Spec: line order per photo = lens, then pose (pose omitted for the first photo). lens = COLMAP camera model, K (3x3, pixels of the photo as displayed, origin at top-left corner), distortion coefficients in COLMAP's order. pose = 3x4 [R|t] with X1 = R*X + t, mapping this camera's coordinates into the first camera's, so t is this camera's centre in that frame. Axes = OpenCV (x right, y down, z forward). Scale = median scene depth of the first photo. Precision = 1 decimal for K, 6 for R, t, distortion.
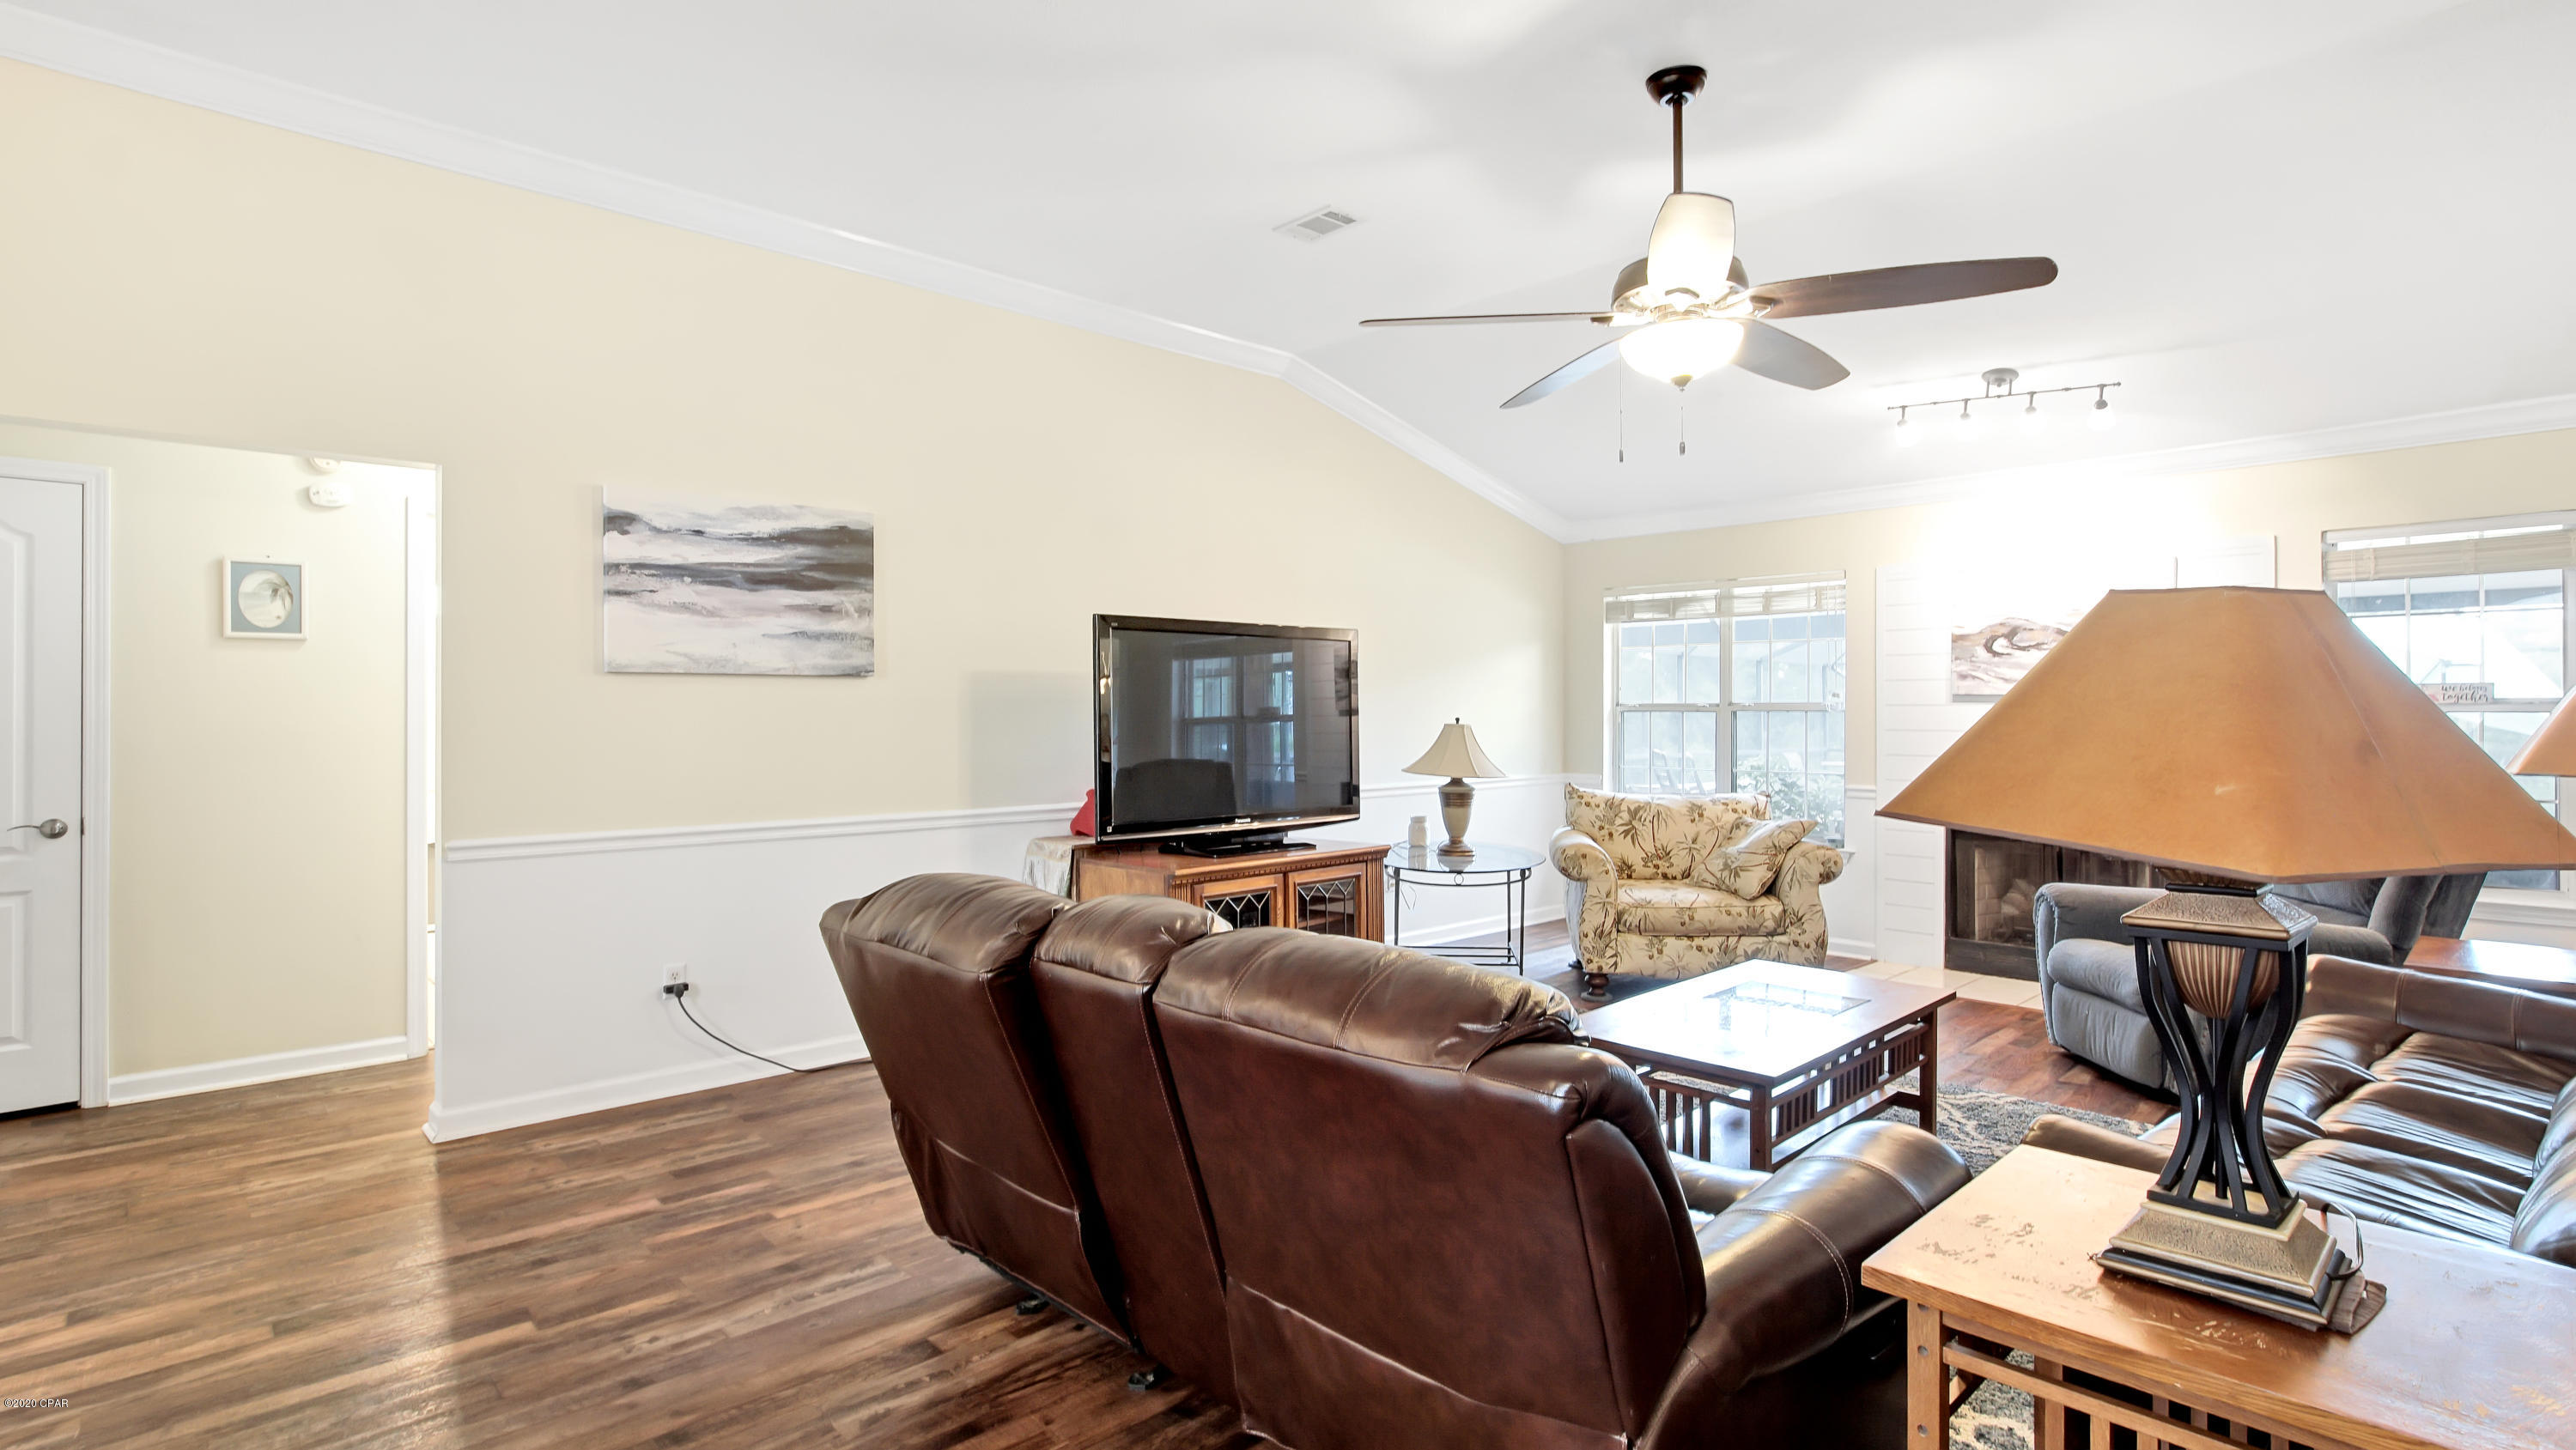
lens RADIAL K [[1209.6, 0, 1329.2], [0, 1209.6, 721.7], [0, 0, 1]] dist [-0.011180, -0.000029]
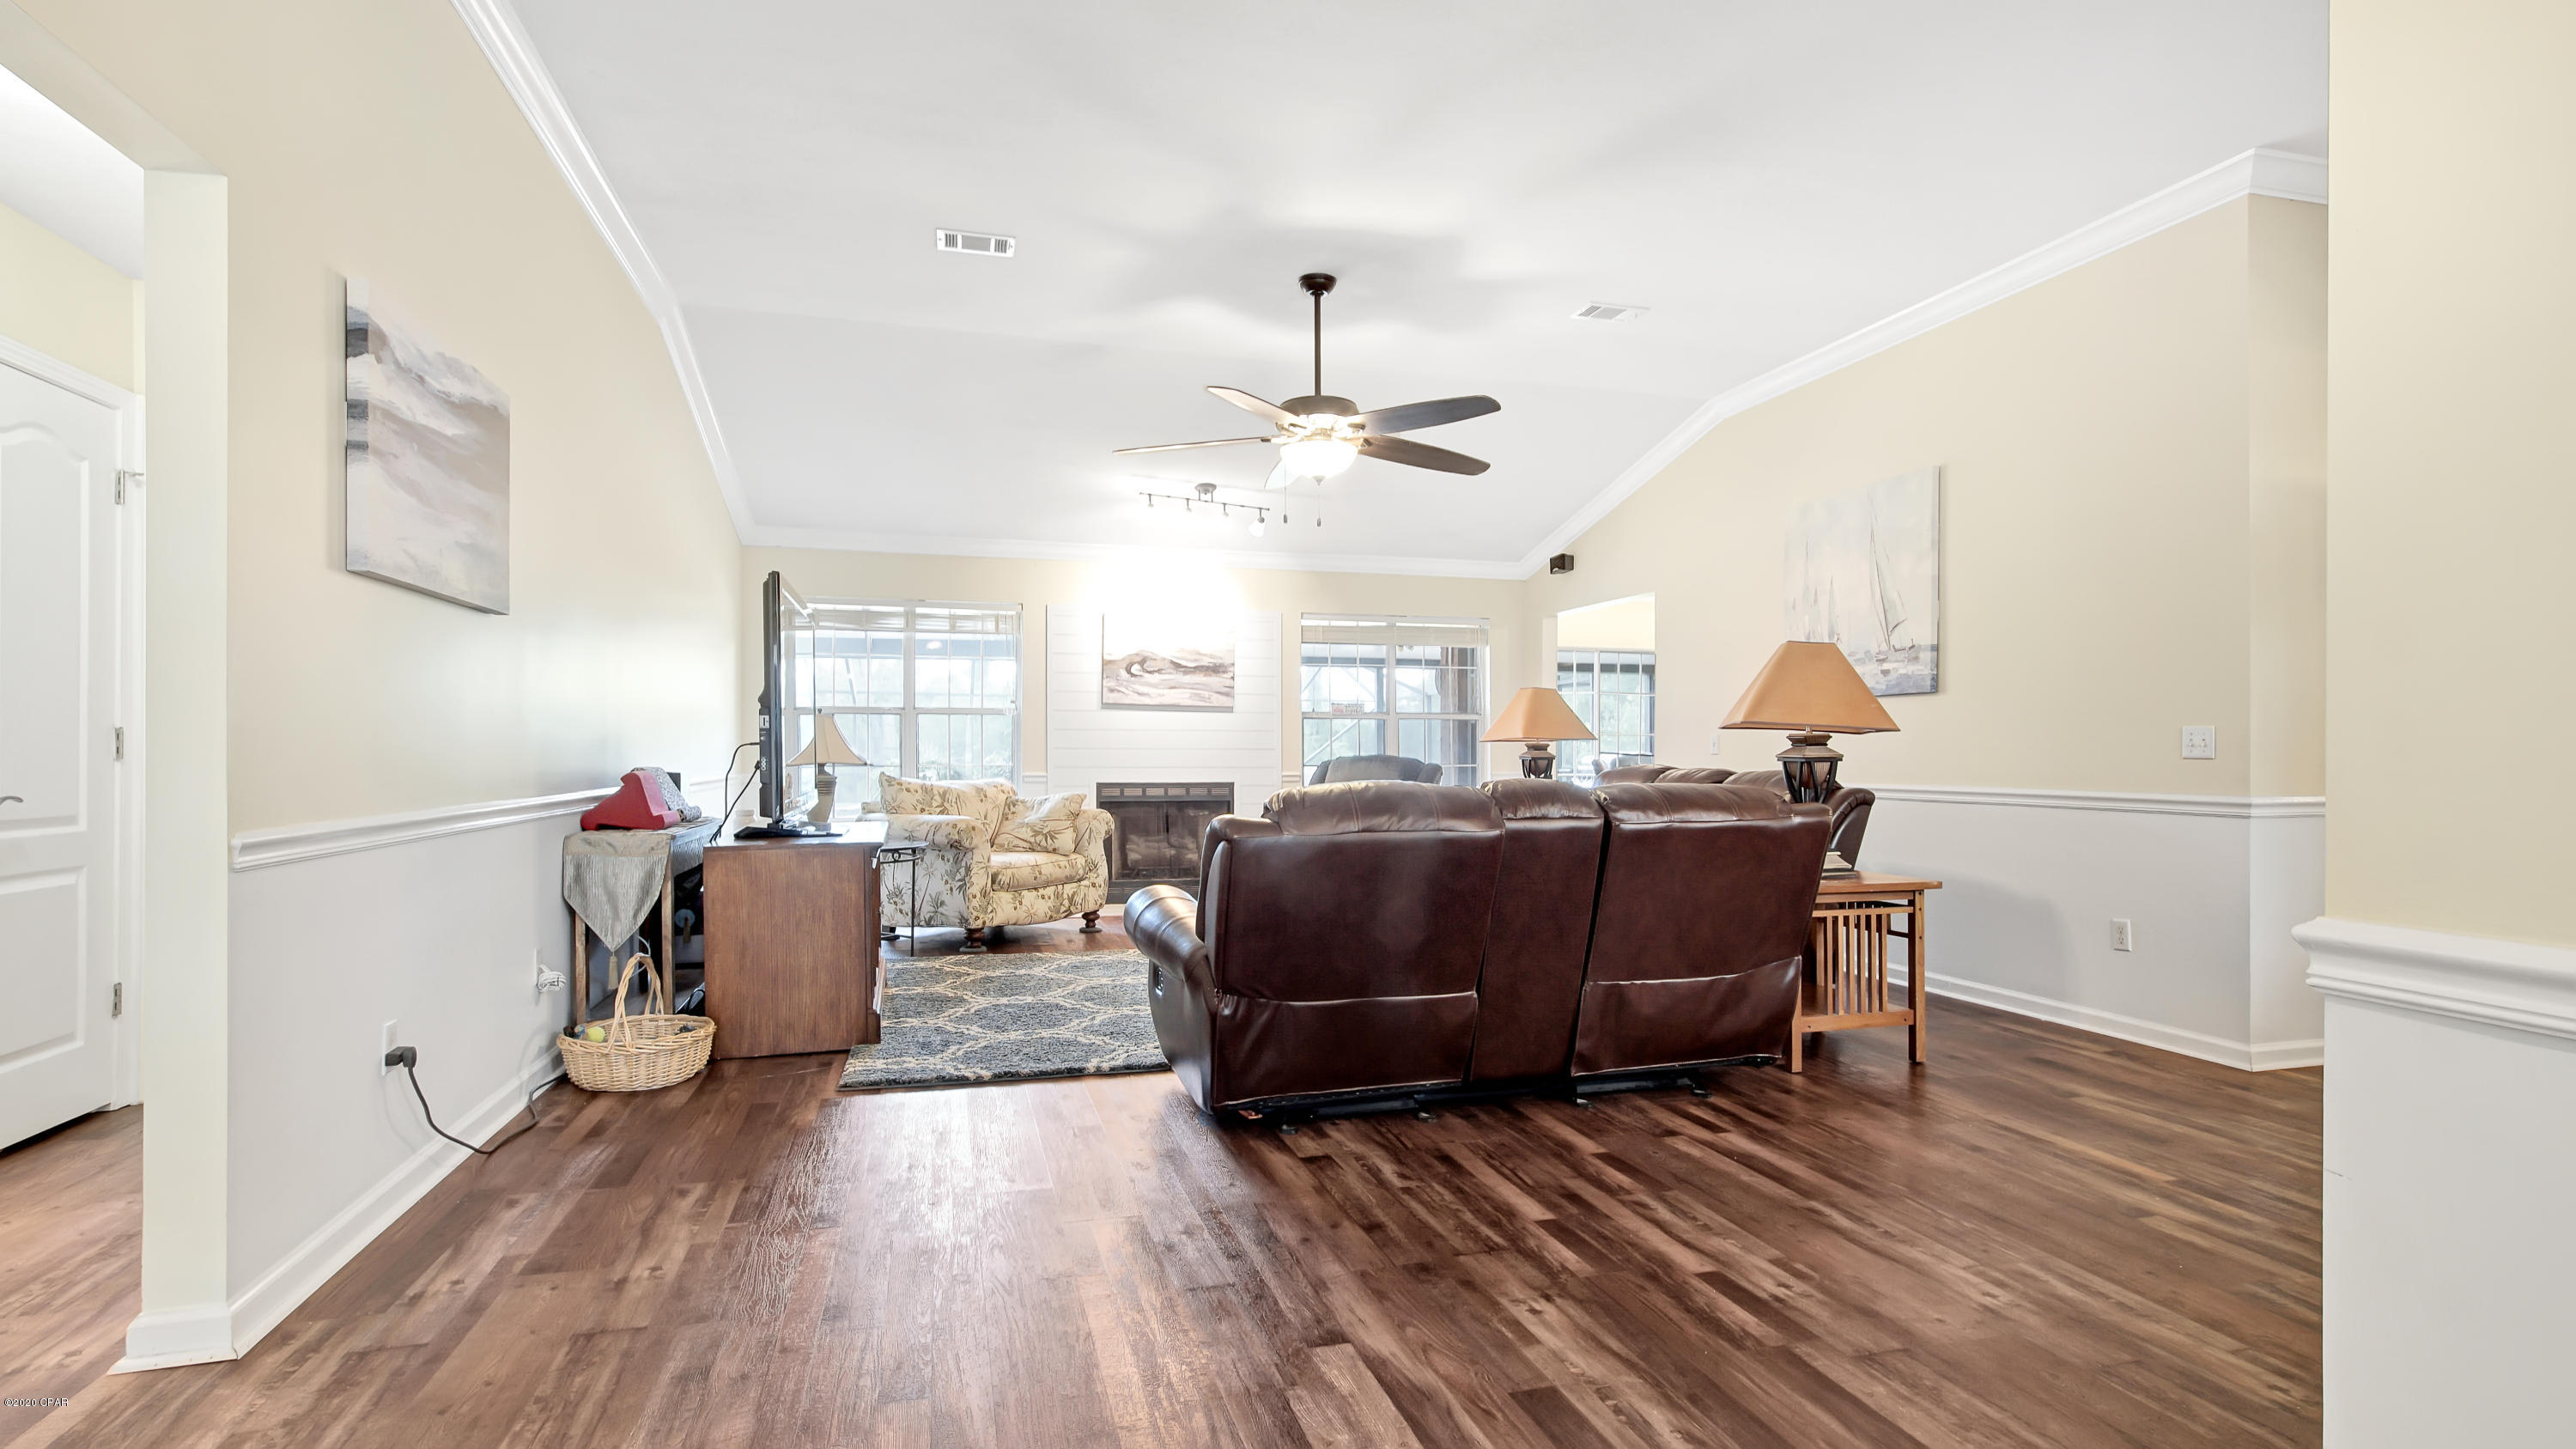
lens RADIAL K [[1188.9, 0, 1272.3], [0, 1188.9, 760.4], [0, 0, 1]] dist [-0.000455, 0.000233]
pose [[0.493186, -0.006571, 0.869899, -0.640258], [0.004148, 0.999978, 0.005202, 0.041015], [-0.869914, 0.001043, 0.493202, 0.186369]]
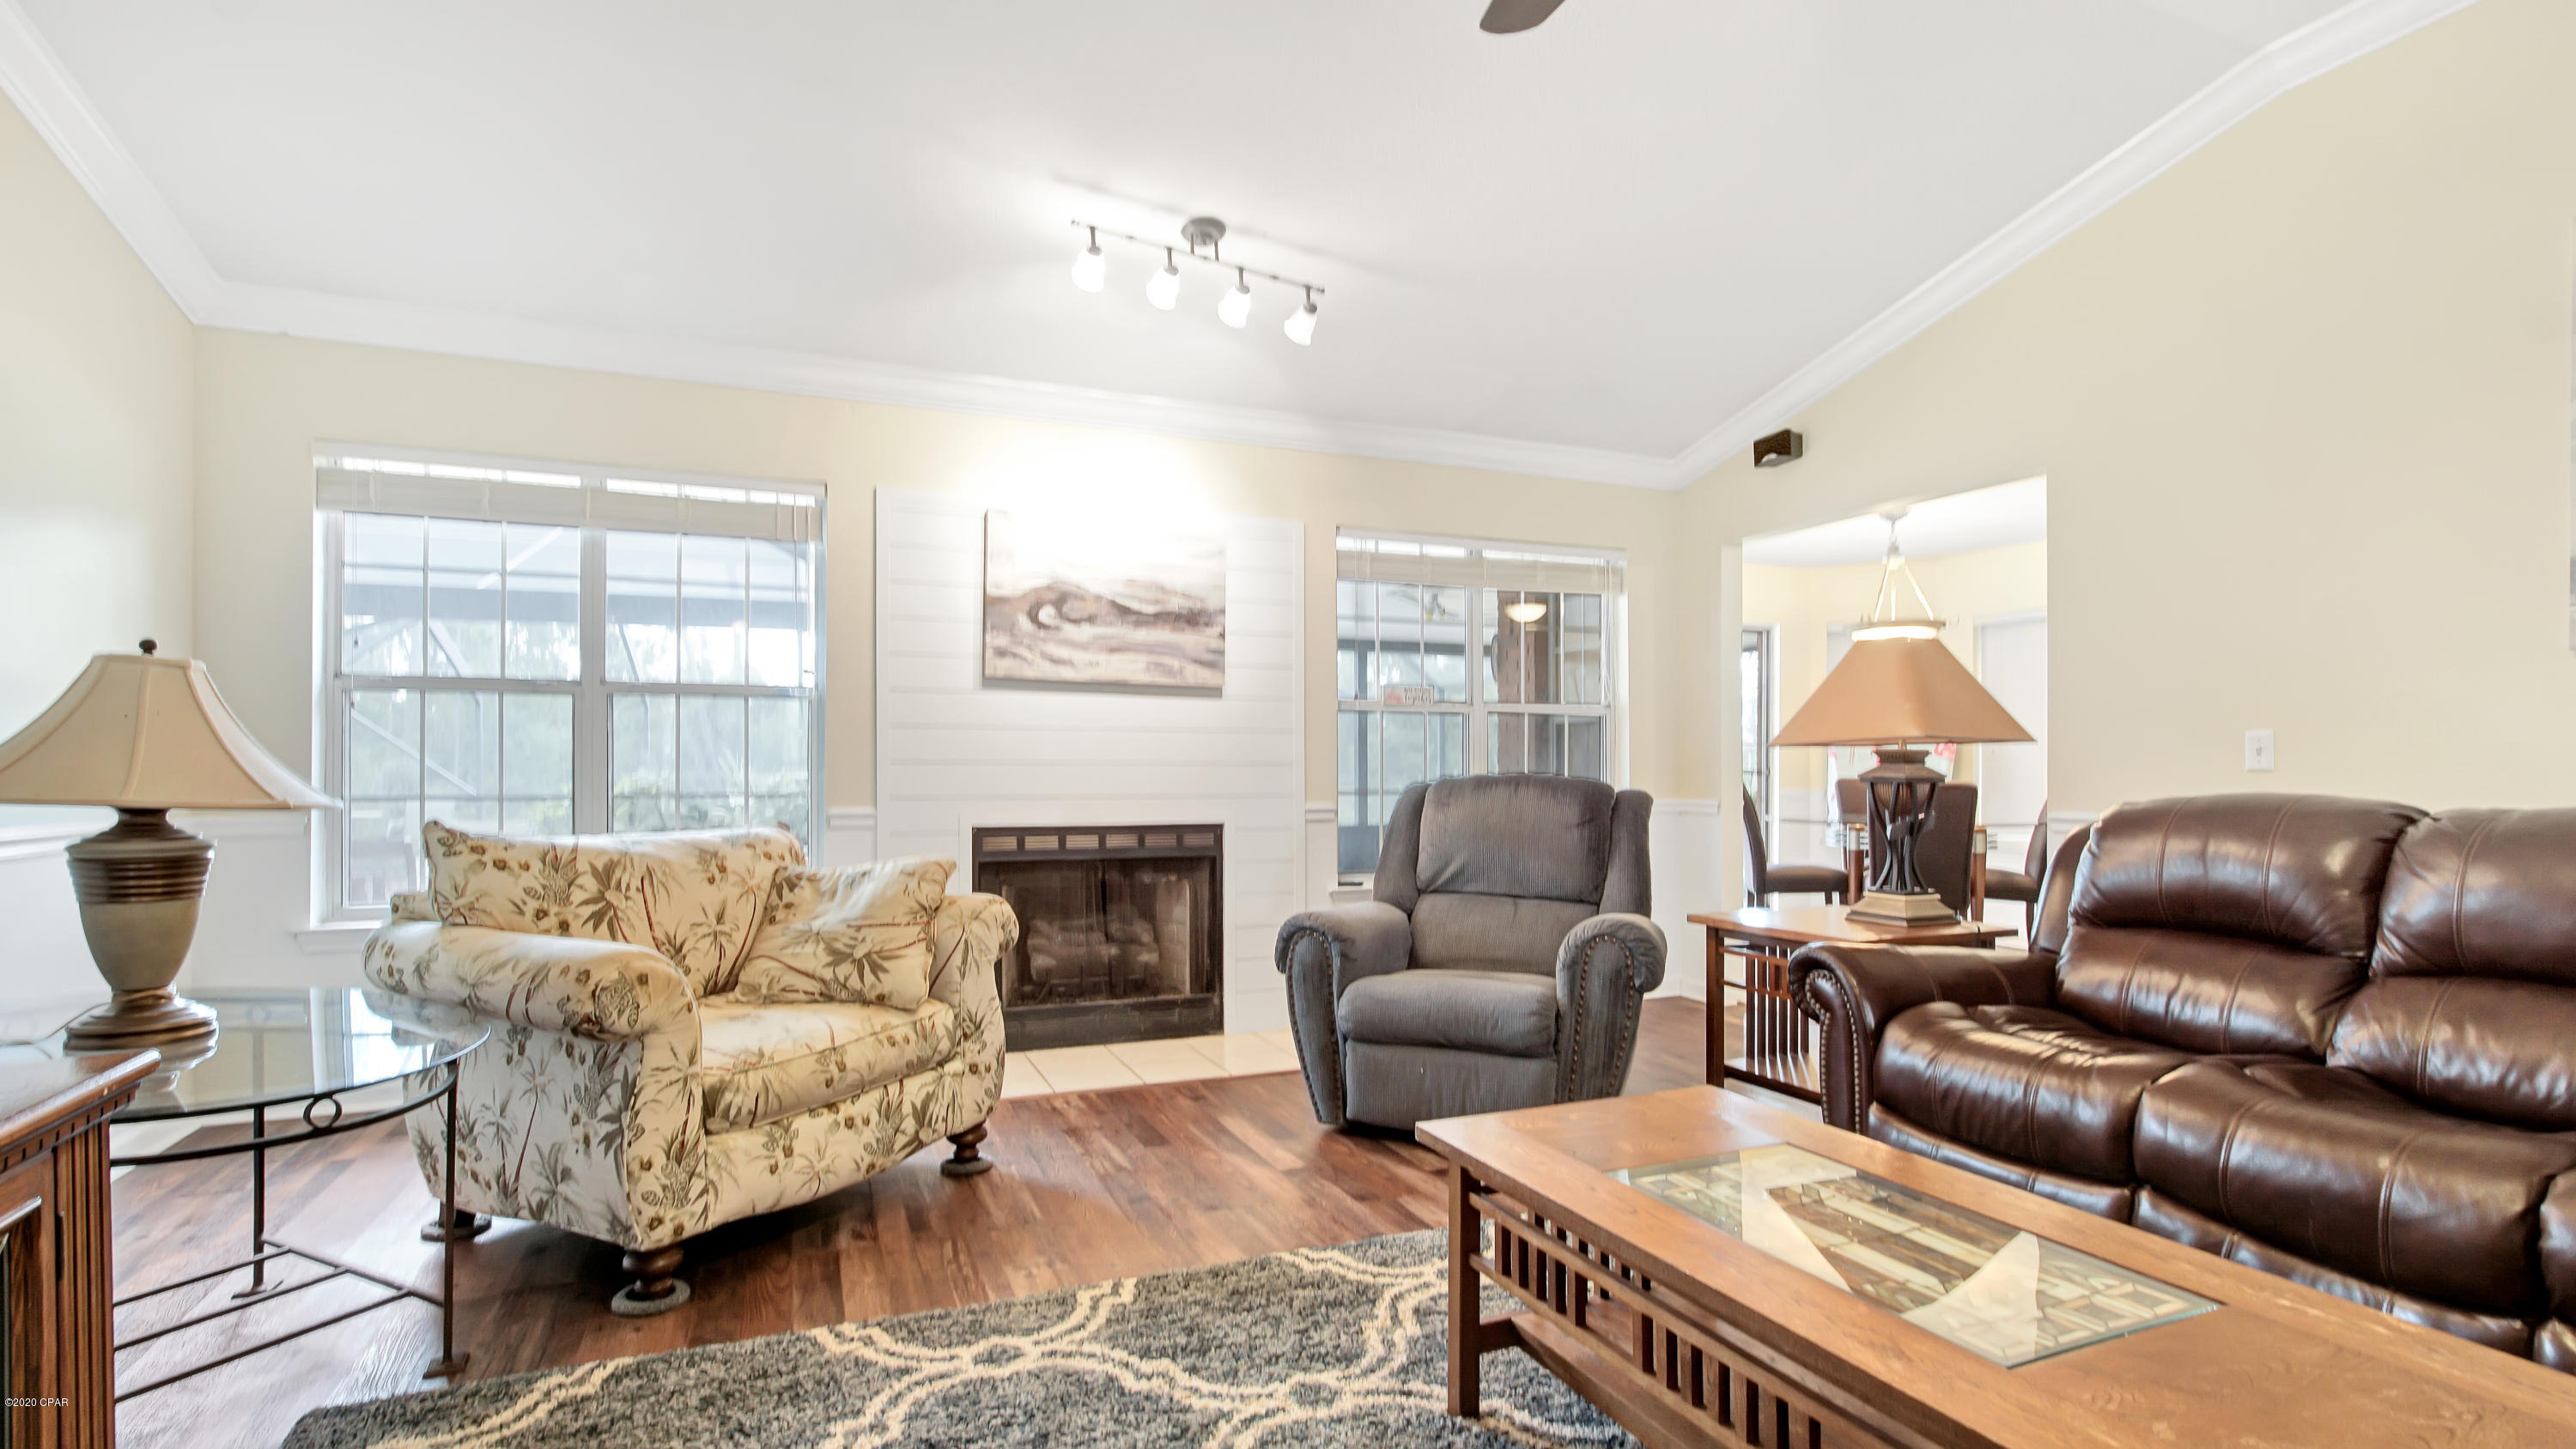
lens RADIAL K [[1188.5, 0, 1272.3], [0, 1188.5, 760.4], [0, 0, 1]] dist [-0.000455, 0.000233]
pose [[0.389707, 0.005681, 0.920921, -0.086936], [0.006224, 0.999942, -0.008802, 0.039780], [-0.920918, 0.009163, 0.389649, 0.634116]]
